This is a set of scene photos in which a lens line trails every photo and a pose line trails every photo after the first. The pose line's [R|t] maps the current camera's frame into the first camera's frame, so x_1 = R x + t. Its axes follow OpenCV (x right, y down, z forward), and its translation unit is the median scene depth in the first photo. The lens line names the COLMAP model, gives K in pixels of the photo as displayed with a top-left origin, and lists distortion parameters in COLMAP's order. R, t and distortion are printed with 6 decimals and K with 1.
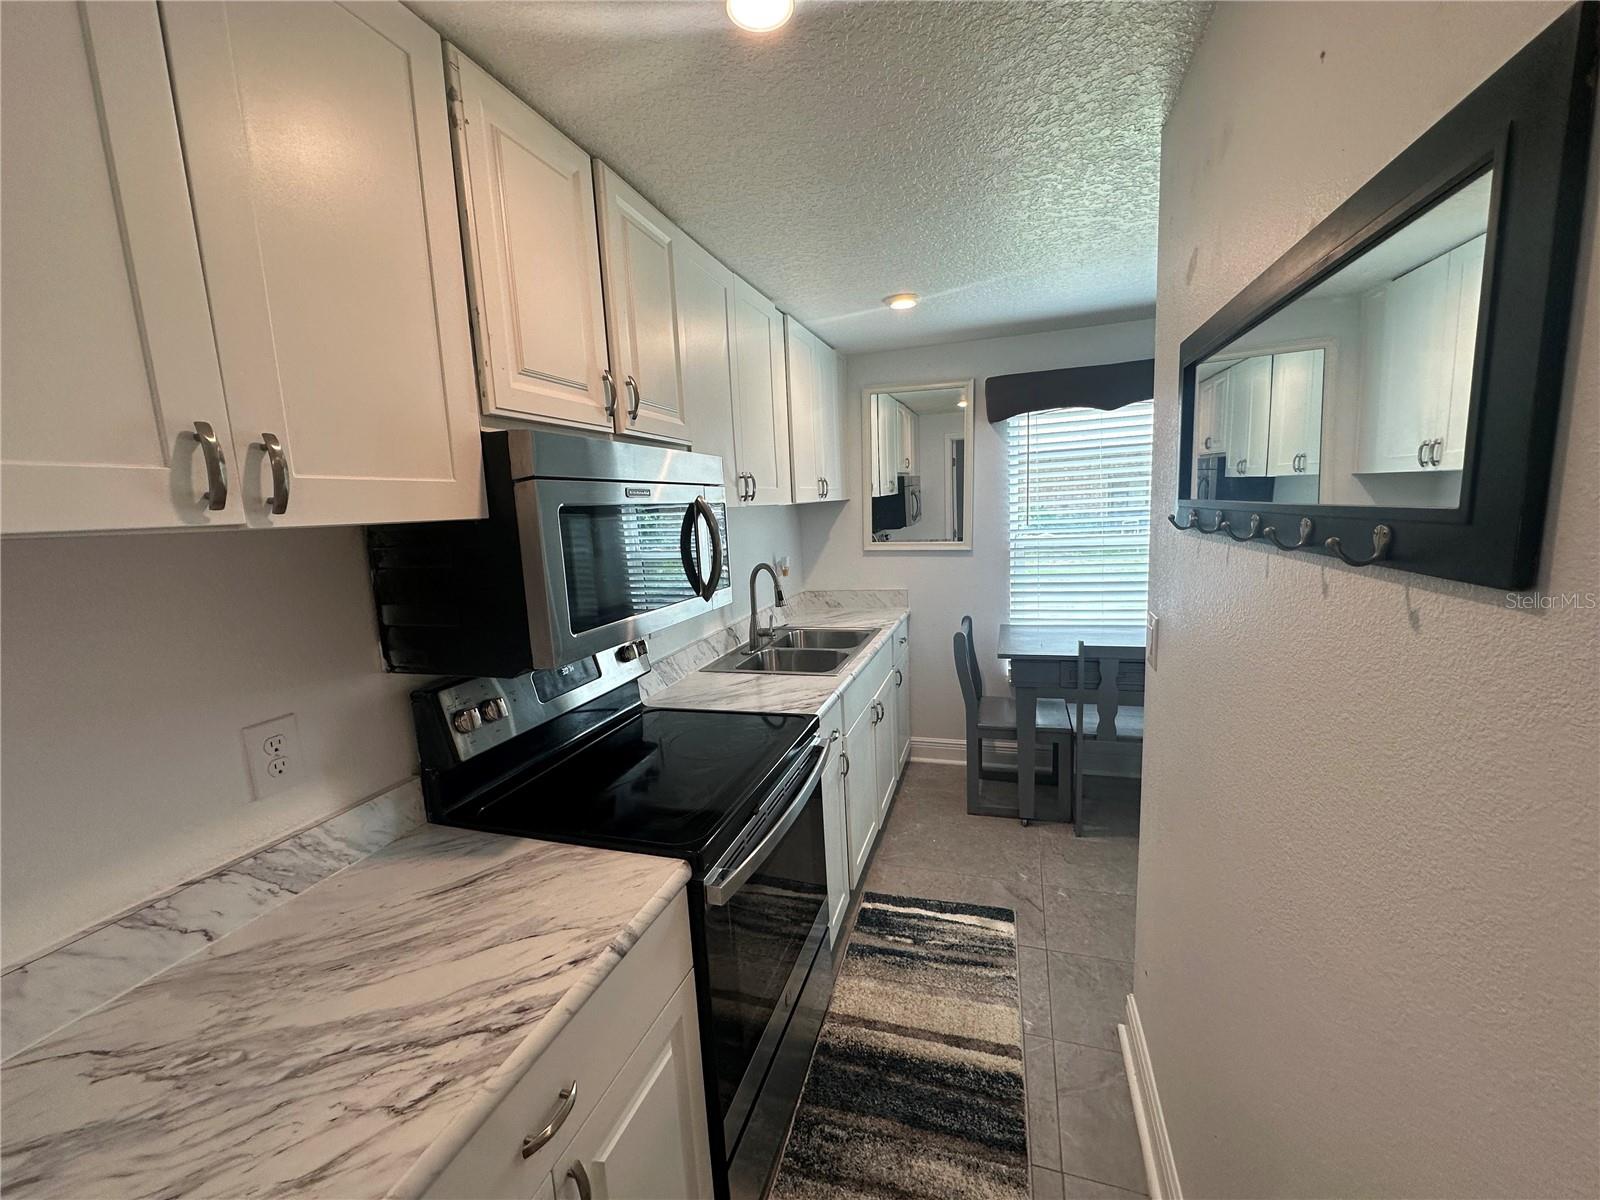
lens RADIAL K [[644.1, 0, 800.0], [0, 644.1, 600.0], [0, 0, 1]] dist [-0.009400, 0.015008]
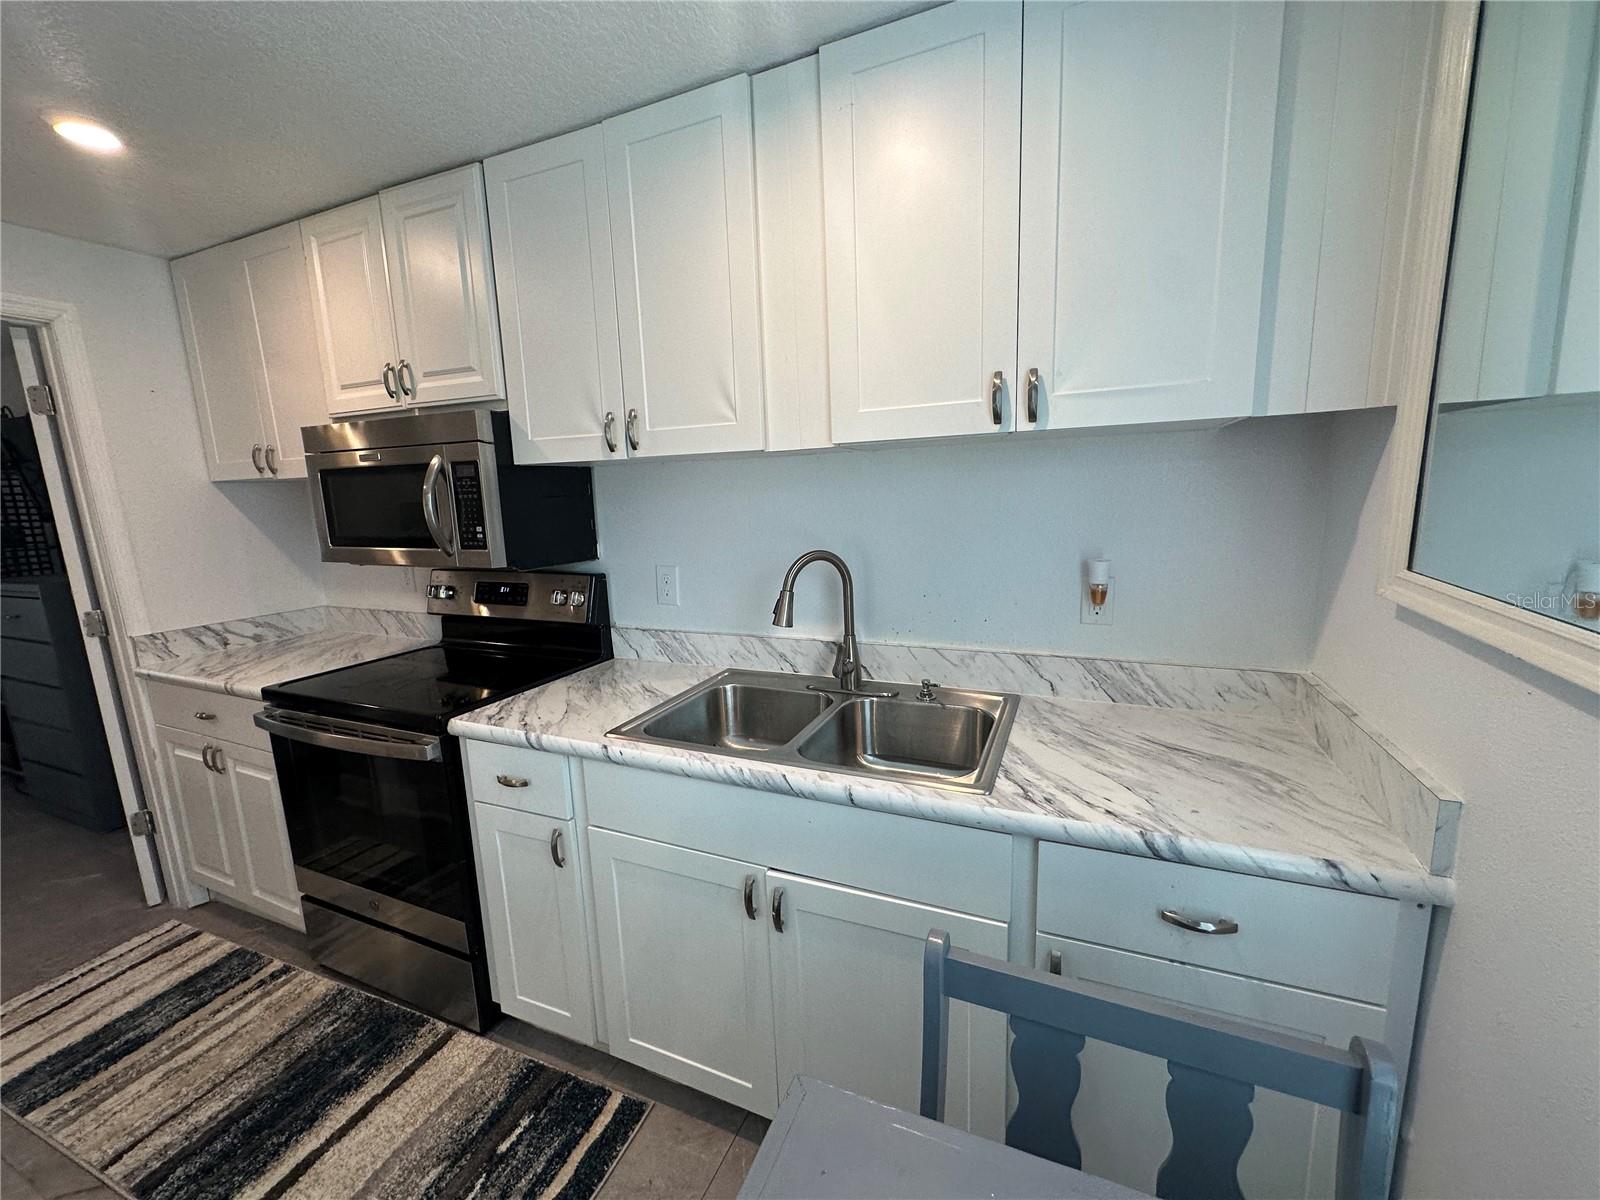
lens RADIAL K [[644.9, 0, 797.8], [0, 644.9, 600.2], [0, 0, 1]] dist [-0.001935, -0.000017]
pose [[-0.104277, 0.224739, -0.968823, 0.606347], [-0.109046, 0.965677, 0.235746, -0.173905], [0.988552, 0.130229, -0.076191, 1.200532]]
